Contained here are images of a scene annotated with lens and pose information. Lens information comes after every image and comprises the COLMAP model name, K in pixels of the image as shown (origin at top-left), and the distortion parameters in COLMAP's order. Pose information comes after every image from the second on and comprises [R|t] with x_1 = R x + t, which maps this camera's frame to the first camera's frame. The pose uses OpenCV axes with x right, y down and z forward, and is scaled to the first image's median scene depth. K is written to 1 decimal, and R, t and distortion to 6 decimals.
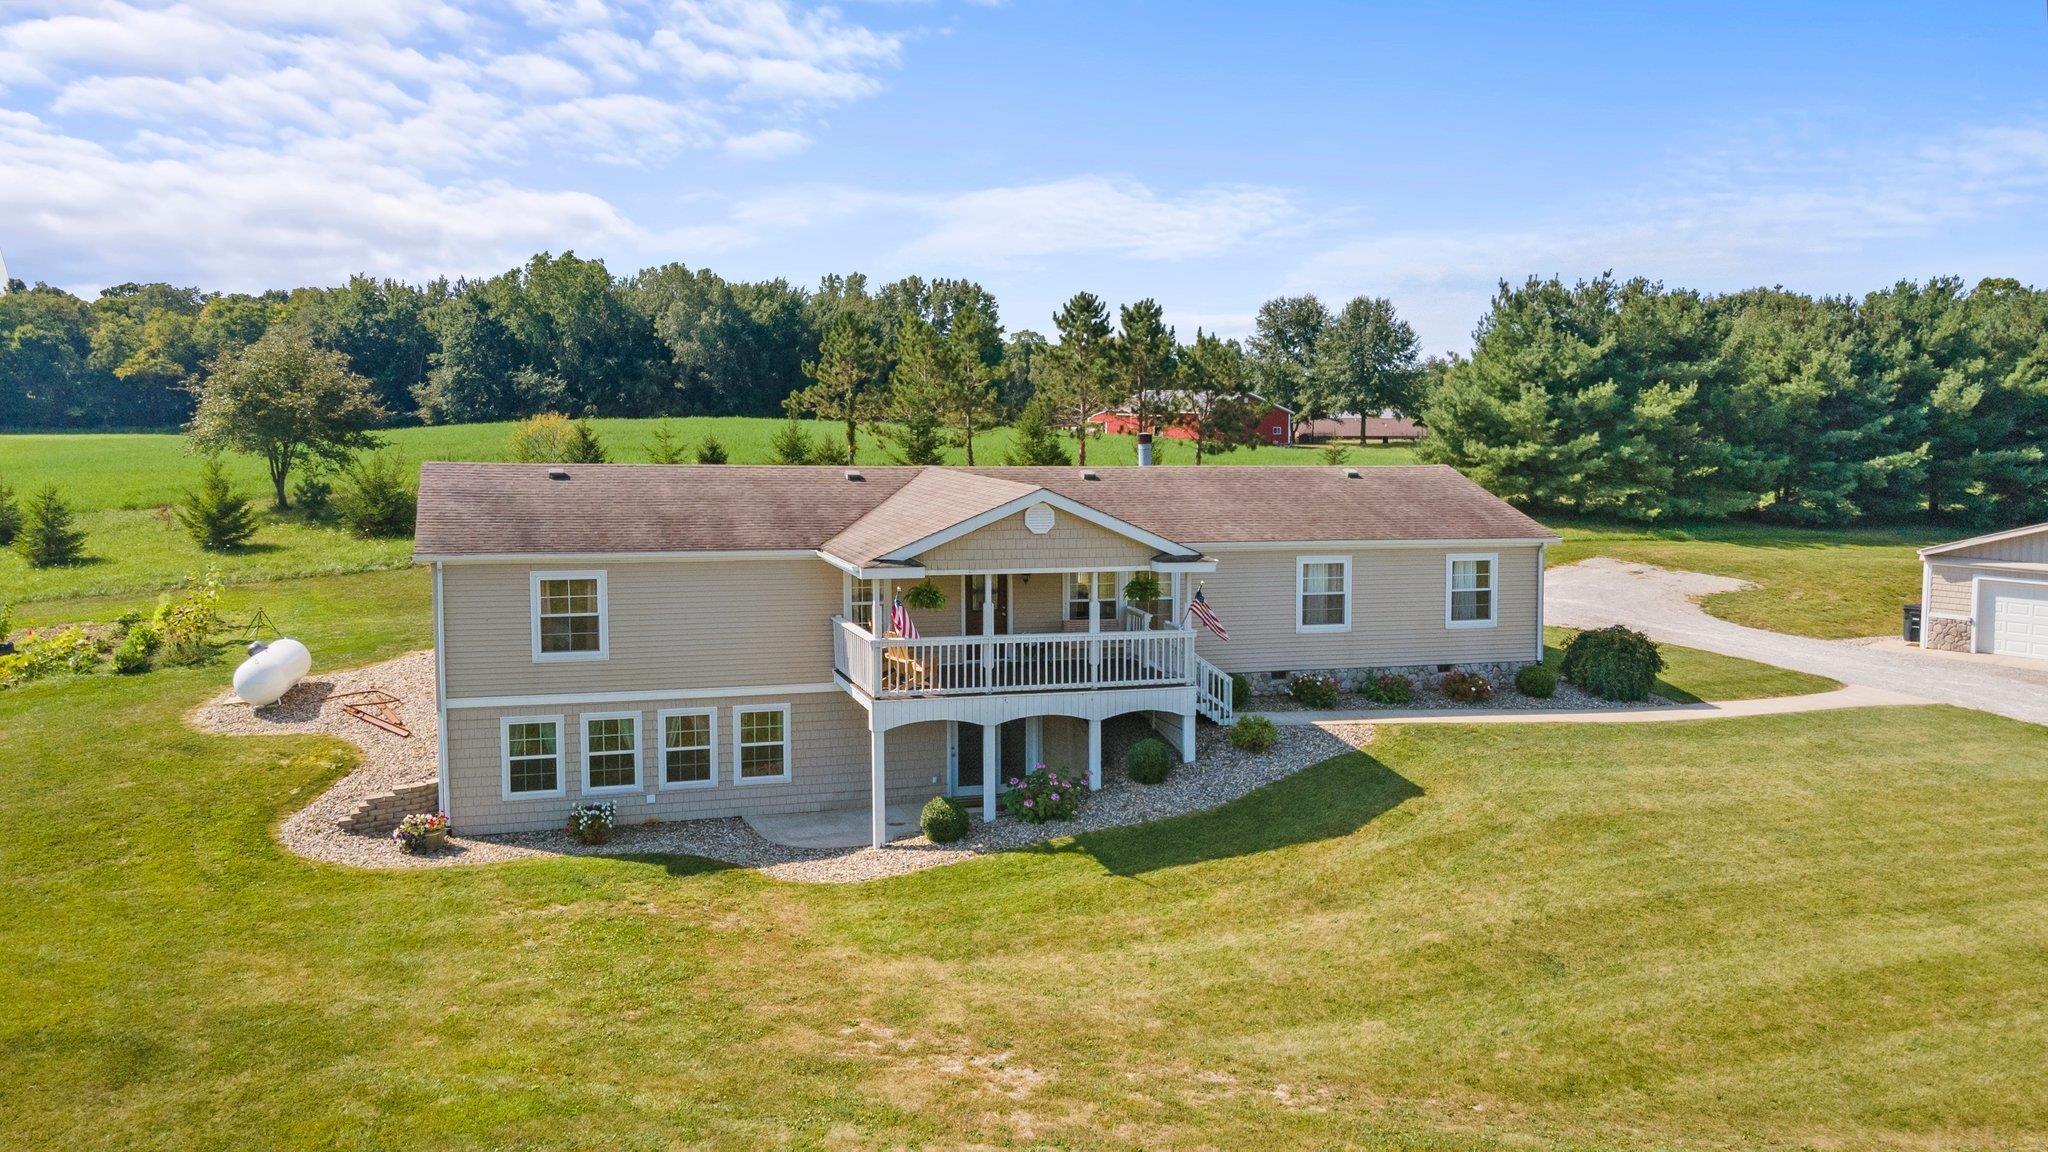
lens RADIAL K [[1469.9, 0, 1173.8], [0, 1469.9, 656.7], [0, 0, 1]] dist [0.005633, -0.001043]
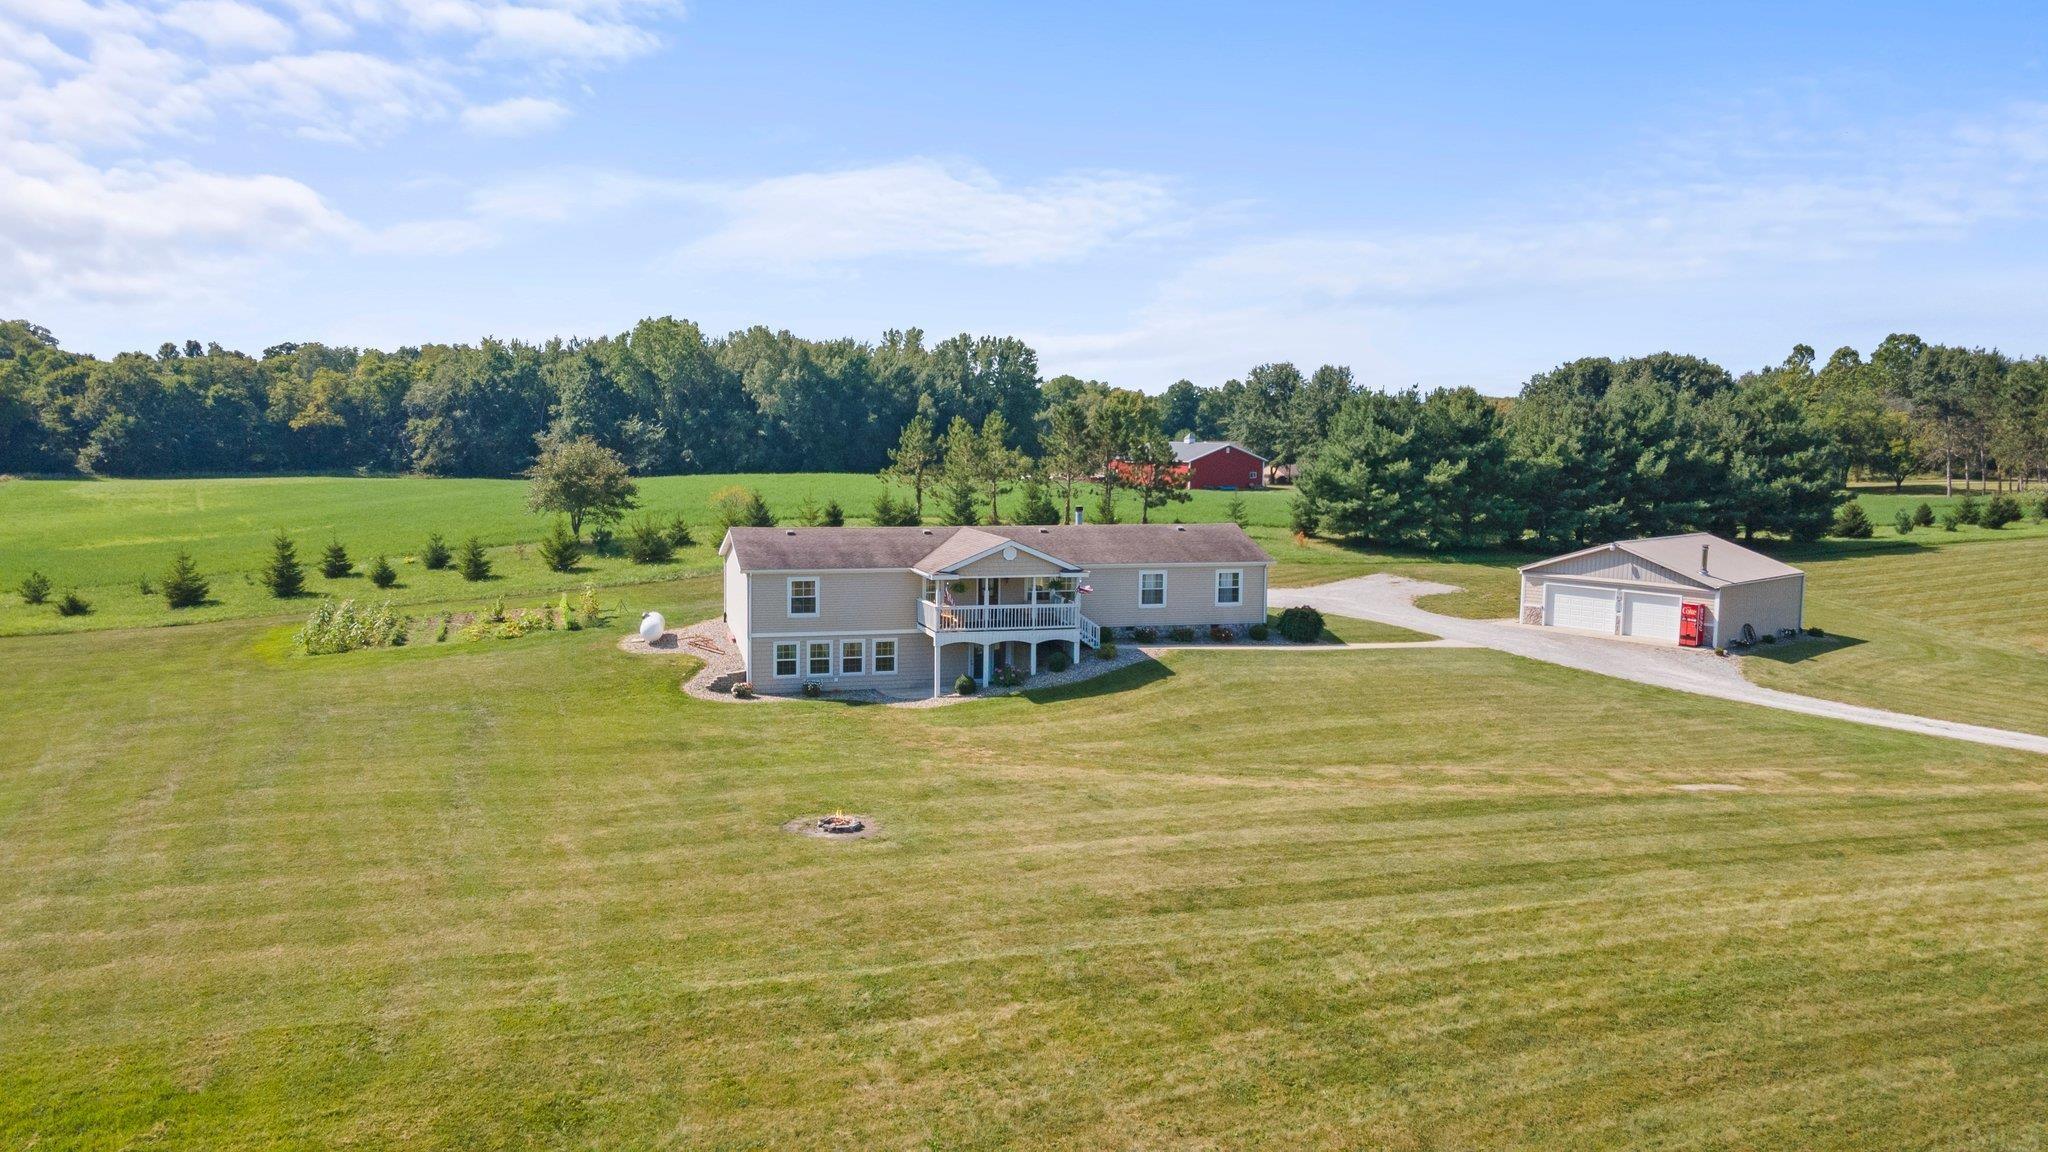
lens RADIAL K [[1469.9, 0, 1024.2], [0, 1469.9, 575.1], [0, 0, 1]] dist [0.005633, -0.001043]
pose [[0.991170, -0.001260, -0.132592, 0.102011], [-0.008417, 0.997340, -0.072397, 0.045359], [0.132331, 0.072874, 0.988523, -0.541551]]
